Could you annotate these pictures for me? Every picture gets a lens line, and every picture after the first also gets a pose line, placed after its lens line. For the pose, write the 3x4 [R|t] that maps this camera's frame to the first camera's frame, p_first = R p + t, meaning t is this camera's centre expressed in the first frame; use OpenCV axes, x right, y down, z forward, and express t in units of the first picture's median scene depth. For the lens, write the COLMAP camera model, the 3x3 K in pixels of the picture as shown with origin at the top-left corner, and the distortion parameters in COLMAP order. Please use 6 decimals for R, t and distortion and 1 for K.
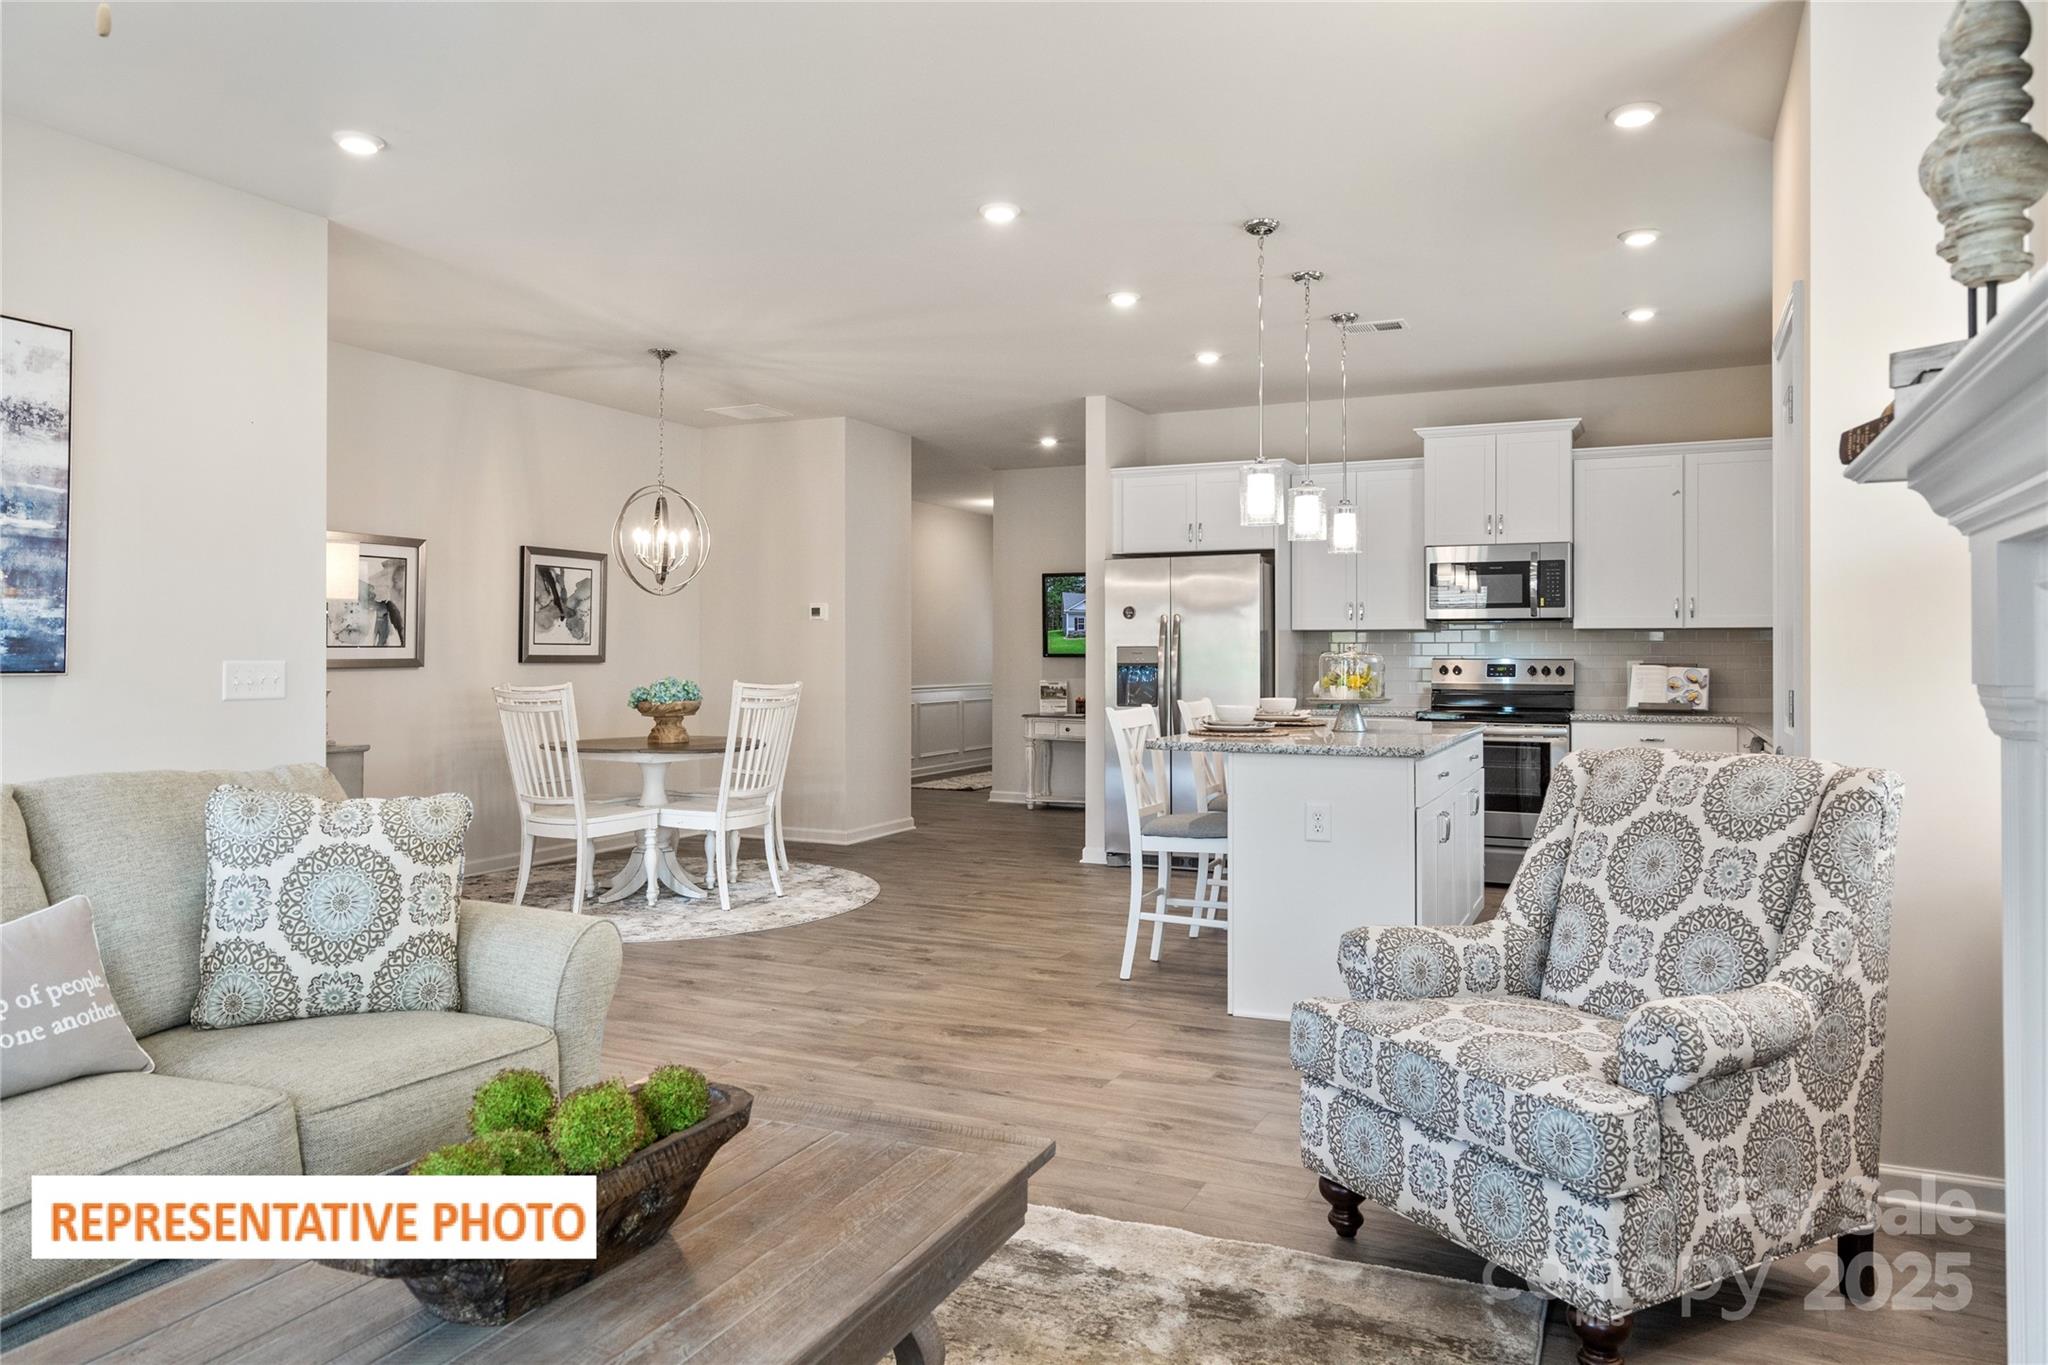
lens RADIAL K [[1344.5, 0, 1023.7], [0, 1344.5, 644.3], [0, 0, 1]] dist [0.005192, 0.001636]
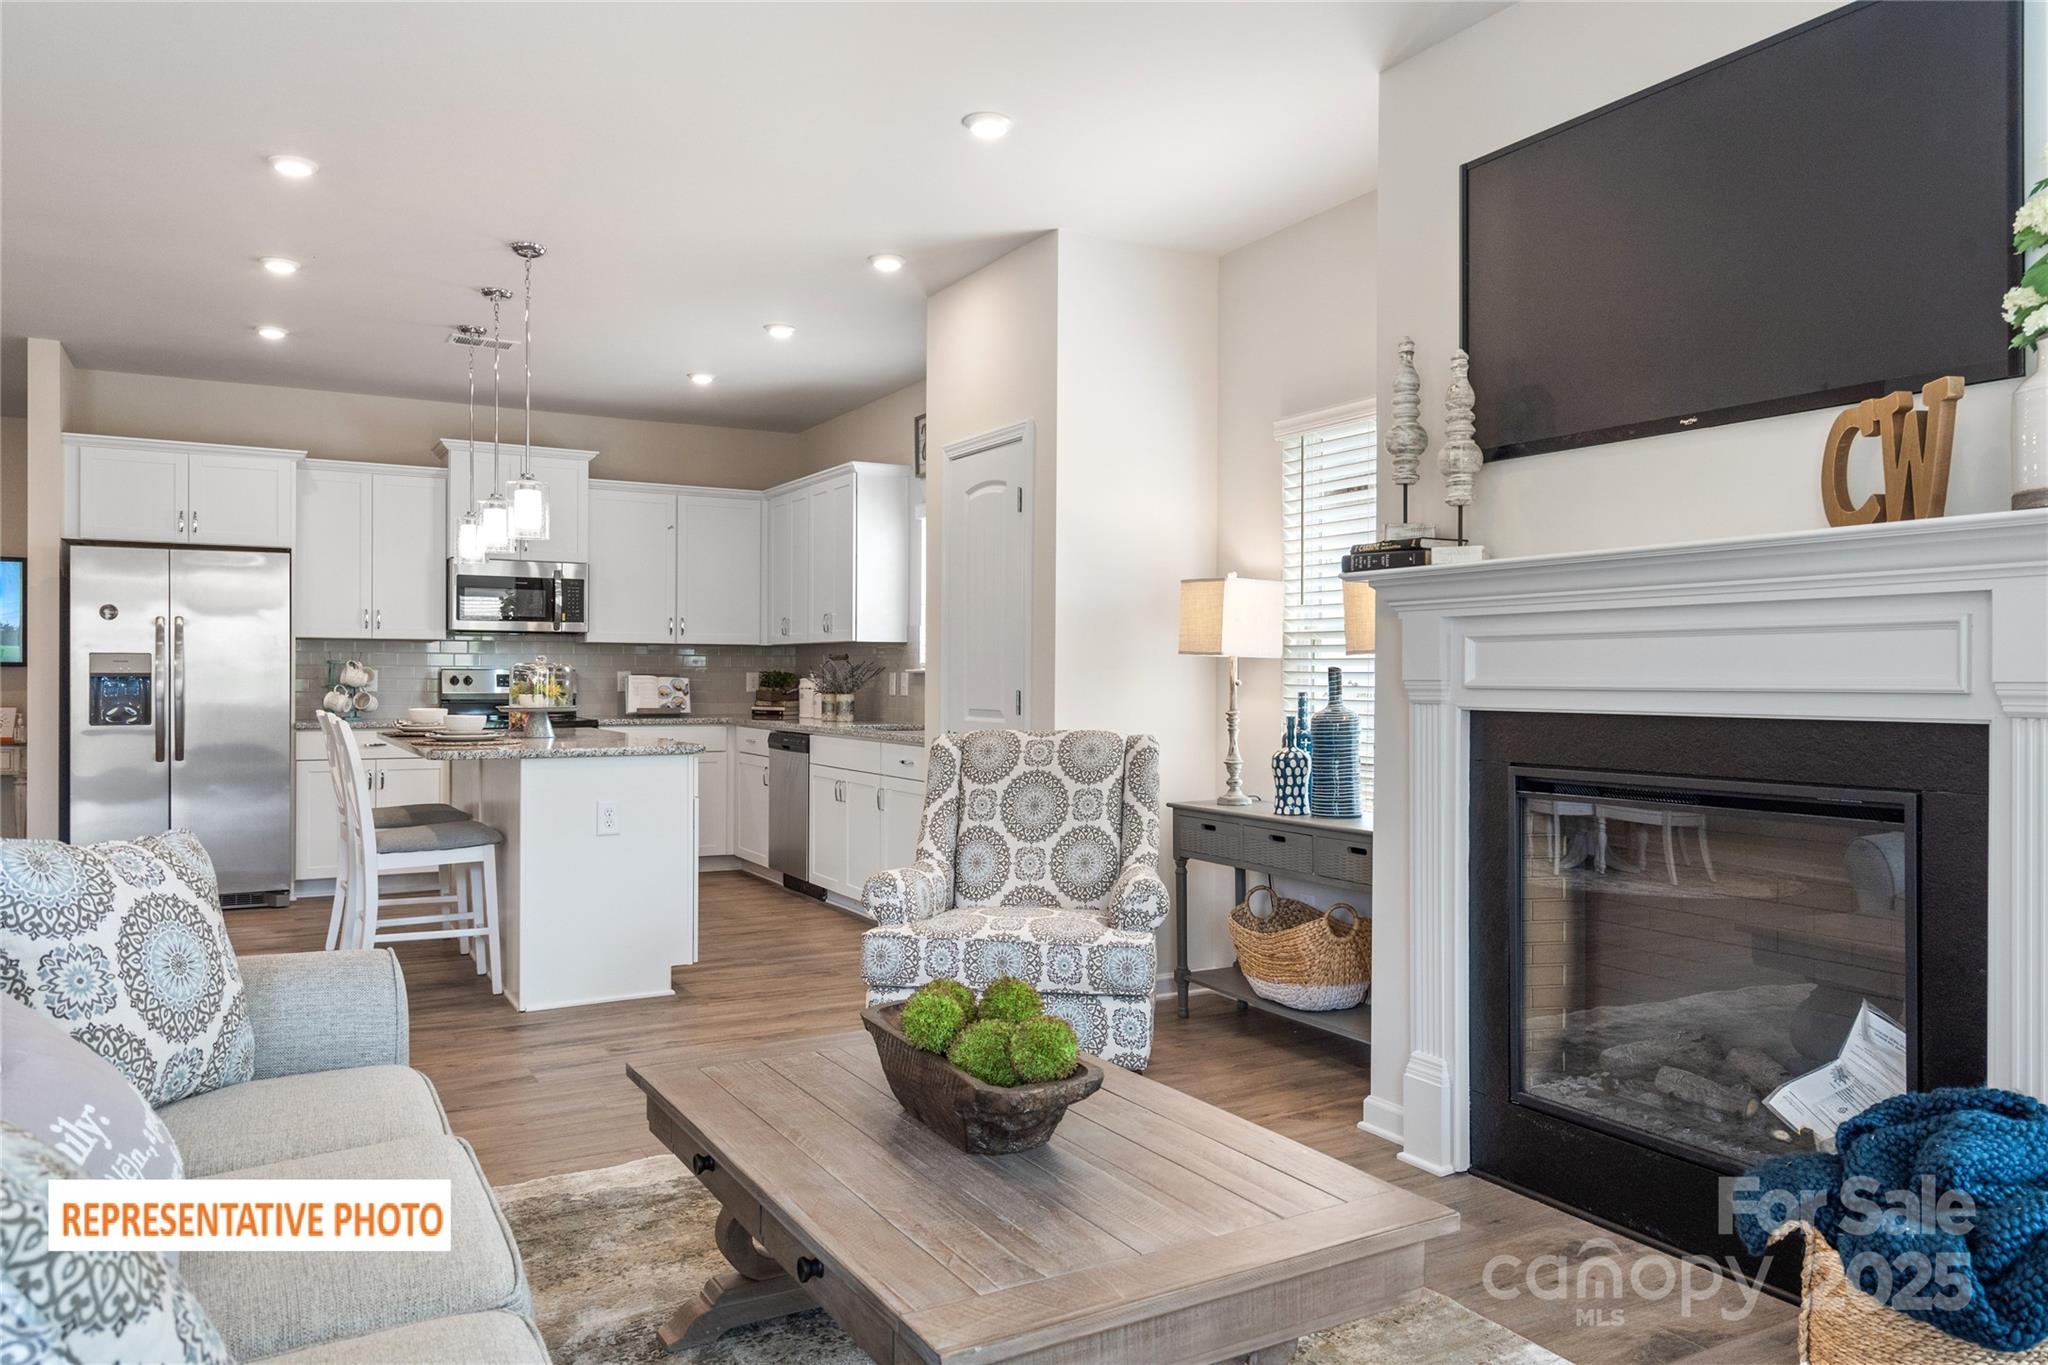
lens RADIAL K [[1416.0, 0, 1023.5], [0, 1416.0, 673.2], [0, 0, 1]] dist [0.002707, 0.002184]
pose [[0.584878, 0.001108, 0.811120, -0.330853], [-0.011199, 0.999915, 0.006710, 0.002017], [-0.811044, -0.013008, 0.584841, 0.034498]]
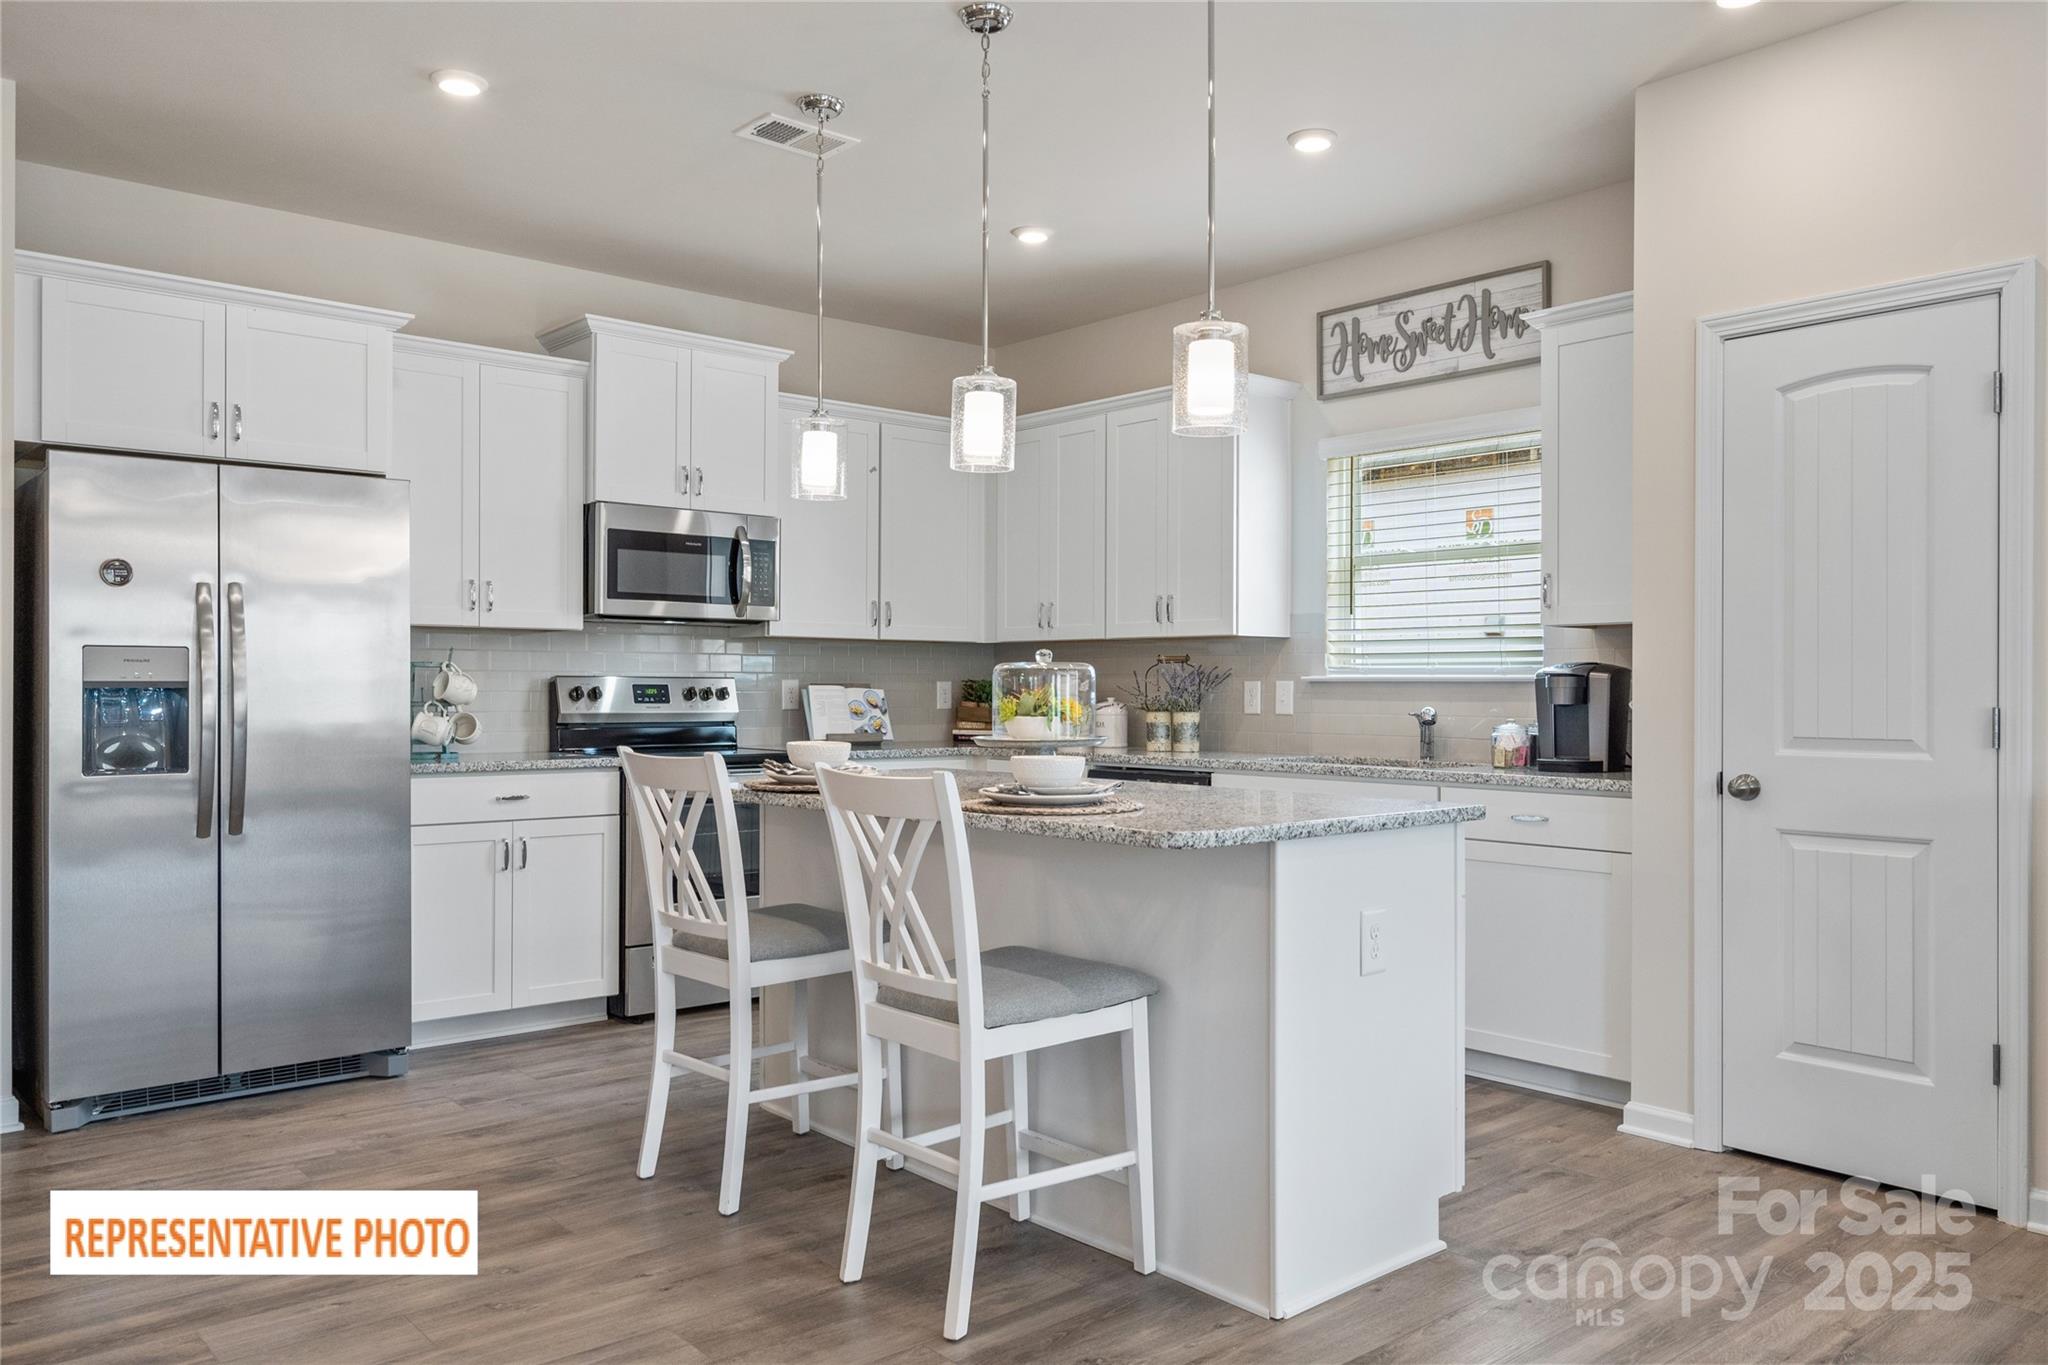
lens RADIAL K [[1515.4, 0, 1019.0], [0, 1515.4, 677.8], [0, 0, 1]] dist [0.013223, -0.009001]
pose [[0.409562, 0.004490, 0.912271, -0.298168], [-0.011067, 0.999939, 0.000047, 0.009940], [-0.912215, -0.010115, 0.409587, 0.553761]]
